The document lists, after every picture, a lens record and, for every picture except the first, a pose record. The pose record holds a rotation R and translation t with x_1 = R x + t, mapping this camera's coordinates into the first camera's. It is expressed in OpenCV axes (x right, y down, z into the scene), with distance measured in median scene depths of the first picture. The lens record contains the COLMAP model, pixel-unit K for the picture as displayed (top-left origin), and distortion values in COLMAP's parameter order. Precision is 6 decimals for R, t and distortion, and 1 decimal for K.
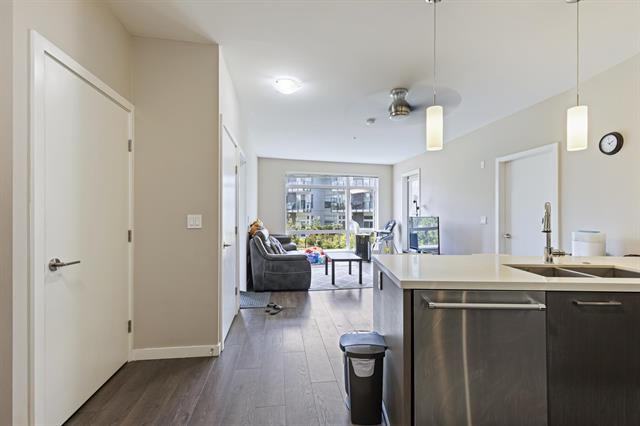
lens RADIAL K [[286.3, 0, 320.0], [0, 286.3, 212.4], [0, 0, 1]] dist [0.003492, -0.001391]
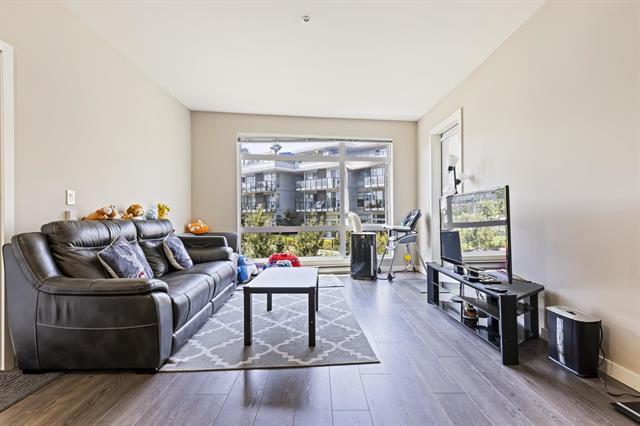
lens RADIAL K [[287.6, 0, 320.9], [0, 287.6, 216.9], [0, 0, 1]] dist [0.004545, -0.000382]
pose [[0.990577, -0.008827, -0.136672, 0.137661], [0.010463, 0.999882, 0.011258, 0.033379], [0.136556, -0.012582, 0.990552, 0.370319]]
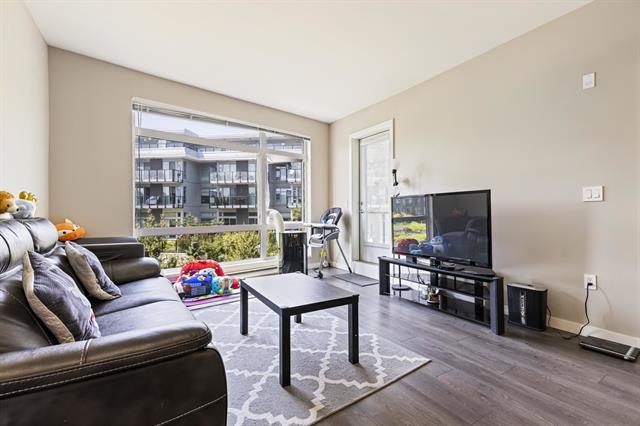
lens RADIAL K [[286.3, 0, 320.0], [0, 286.3, 212.4], [0, 0, 1]] dist [0.003492, -0.001391]
pose [[0.913859, -0.004611, 0.406005, -0.031671], [0.002021, 0.999975, 0.006807, 0.033003], [-0.406026, -0.005400, 0.913846, 0.435229]]
